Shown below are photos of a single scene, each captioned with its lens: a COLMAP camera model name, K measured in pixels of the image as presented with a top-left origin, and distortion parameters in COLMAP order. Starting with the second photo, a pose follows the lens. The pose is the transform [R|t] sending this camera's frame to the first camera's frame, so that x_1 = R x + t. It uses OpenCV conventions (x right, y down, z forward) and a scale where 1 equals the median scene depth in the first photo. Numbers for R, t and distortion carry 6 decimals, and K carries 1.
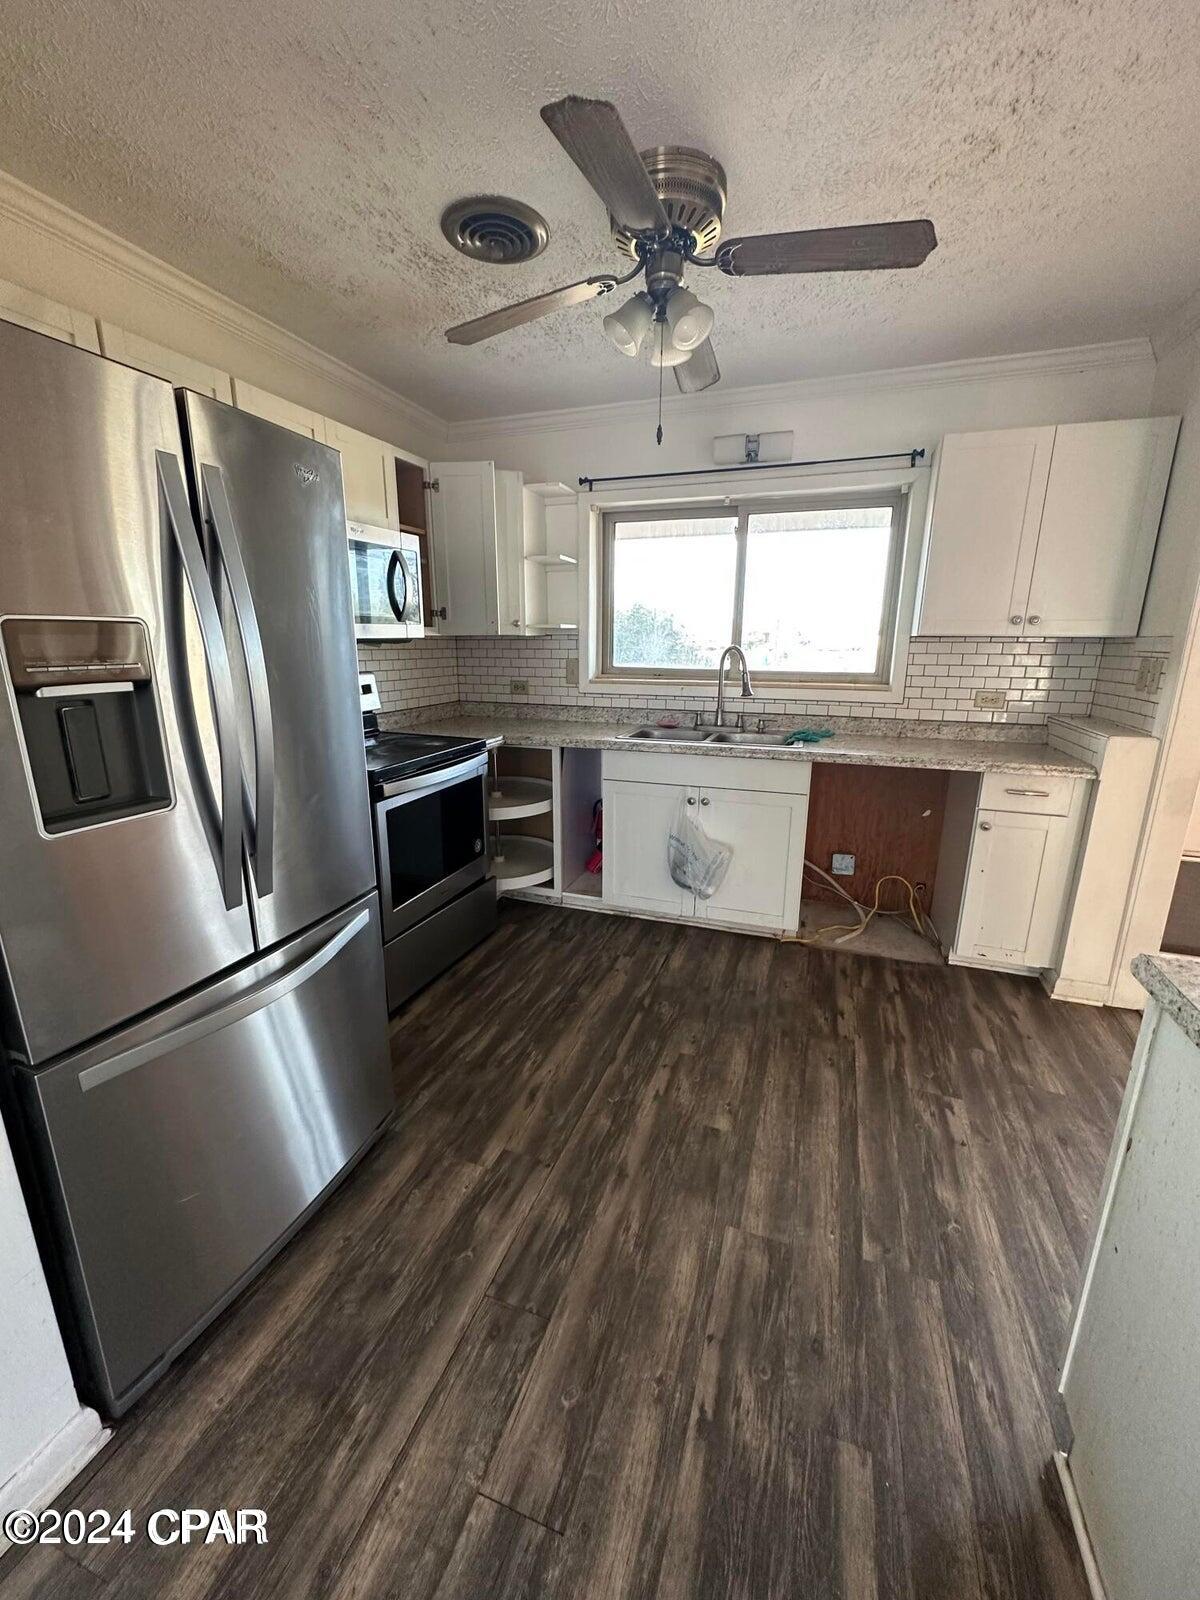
lens RADIAL K [[637.4, 0, 602.8], [0, 637.4, 799.3], [0, 0, 1]] dist [-0.001104, -0.000381]
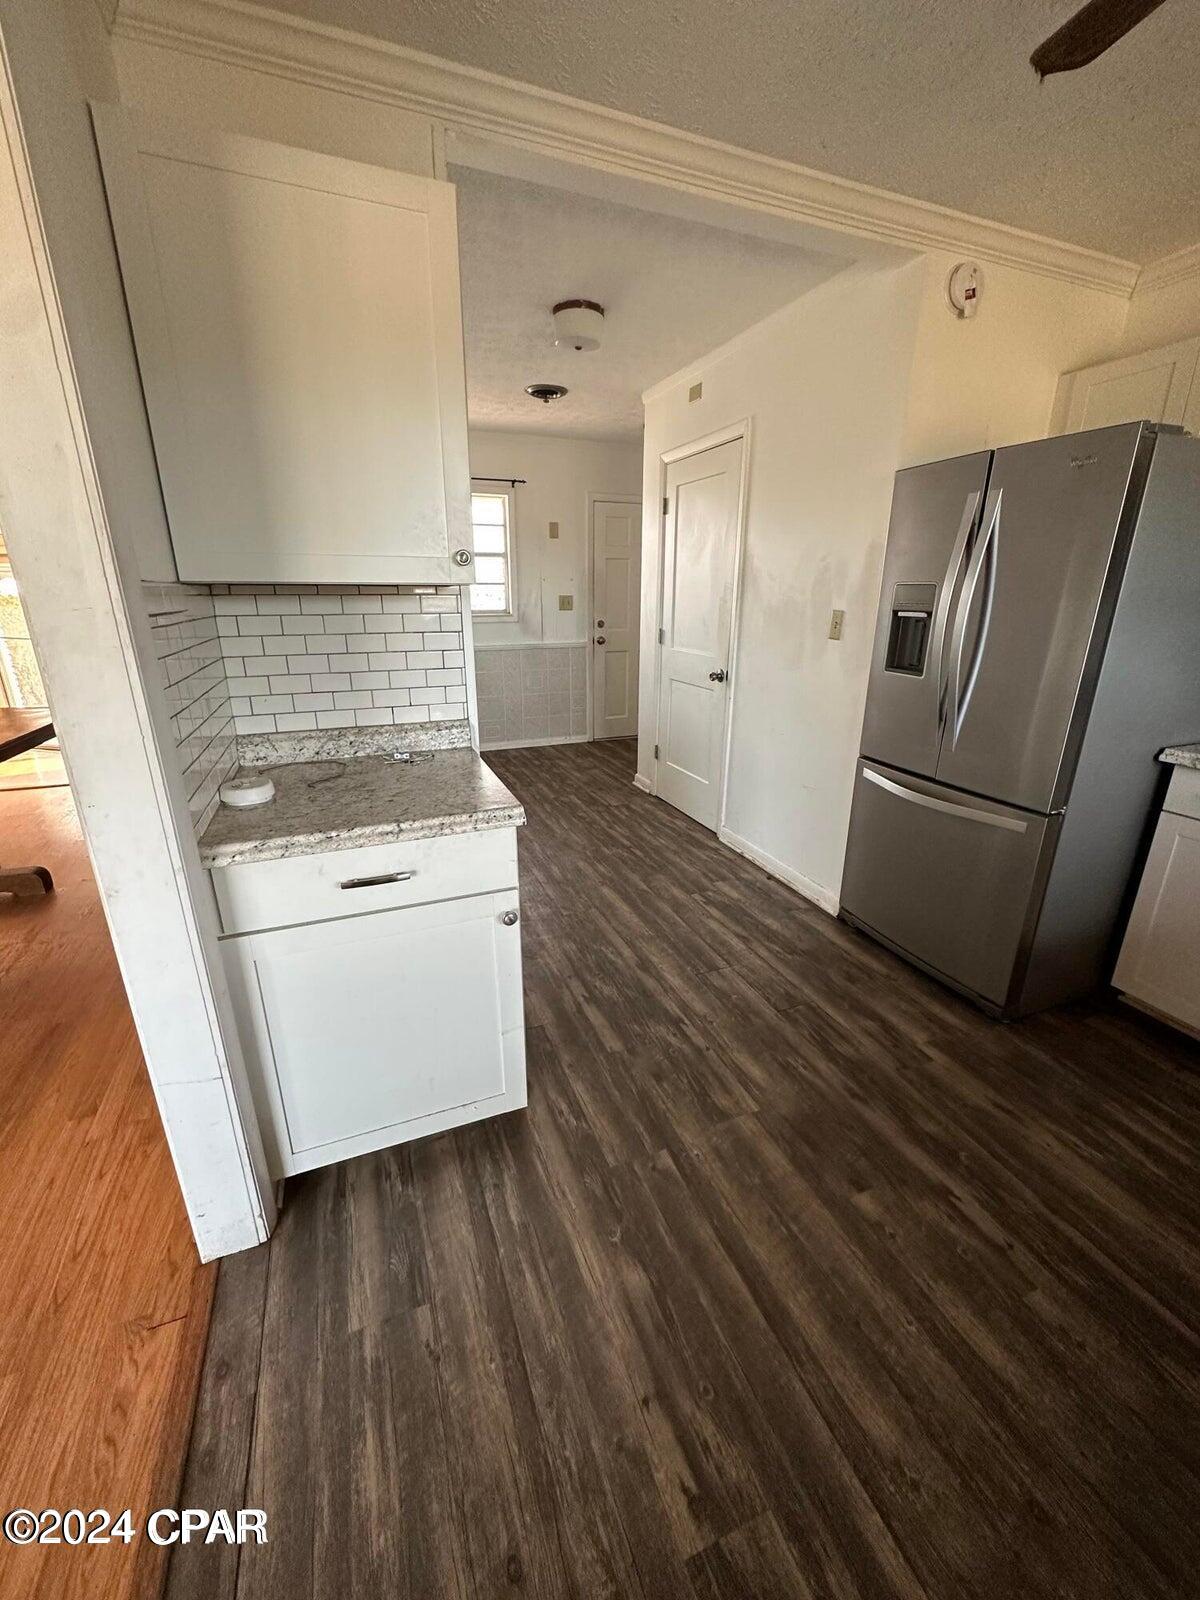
lens RADIAL K [[637.4, 0, 603.4], [0, 637.4, 801.1], [0, 0, 1]] dist [-0.001104, -0.000381]
pose [[-0.749902, 0.200878, -0.630314, 0.992302], [-0.167900, 0.863796, 0.475043, -0.307388], [0.639888, 0.462065, -0.614035, 1.227653]]
